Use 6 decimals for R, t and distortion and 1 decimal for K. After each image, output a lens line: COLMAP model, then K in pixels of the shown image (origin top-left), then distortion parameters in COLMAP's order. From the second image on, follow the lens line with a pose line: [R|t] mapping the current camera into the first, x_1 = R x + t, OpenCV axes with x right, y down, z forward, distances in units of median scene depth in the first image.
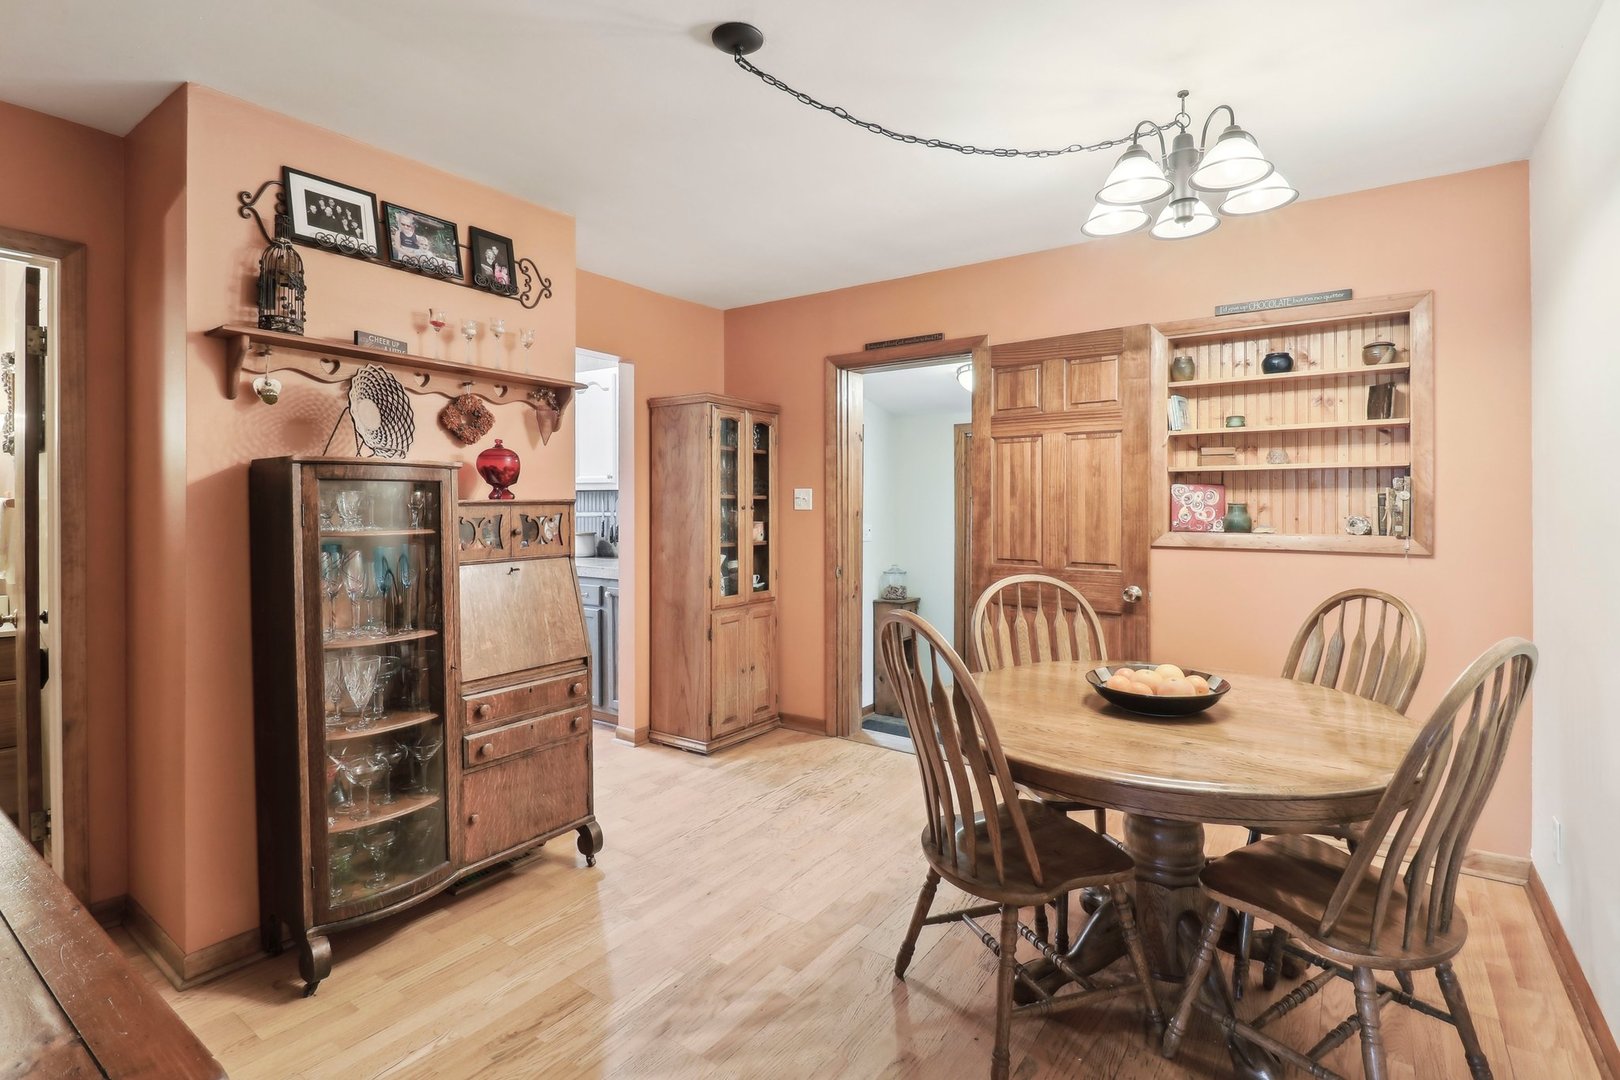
lens RADIAL K [[781.6, 0, 804.5], [0, 781.6, 516.9], [0, 0, 1]] dist [0.002555, -0.004427]
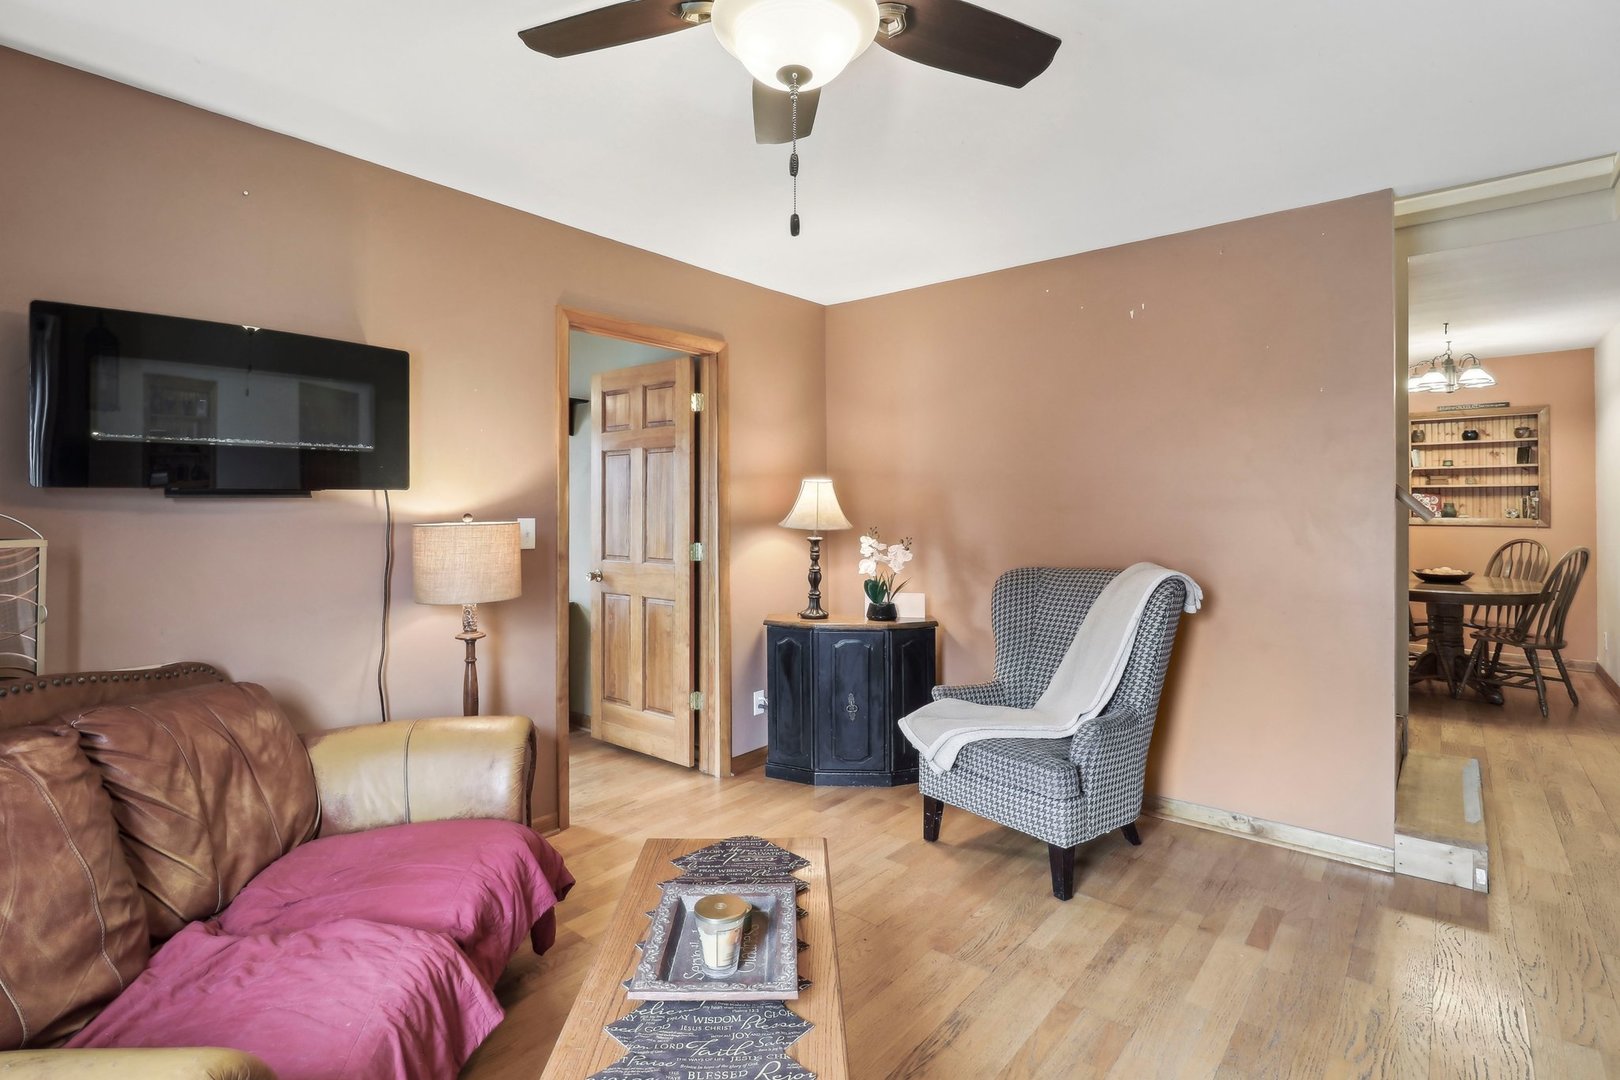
lens RADIAL K [[781.6, 0, 823.6], [0, 781.6, 512.3], [0, 0, 1]] dist [0.002555, -0.004427]
pose [[0.998265, -0.001825, -0.058845, -0.989290], [0.001653, 0.999994, -0.002981, 0.010040], [0.058850, 0.002879, 0.998263, -1.173264]]
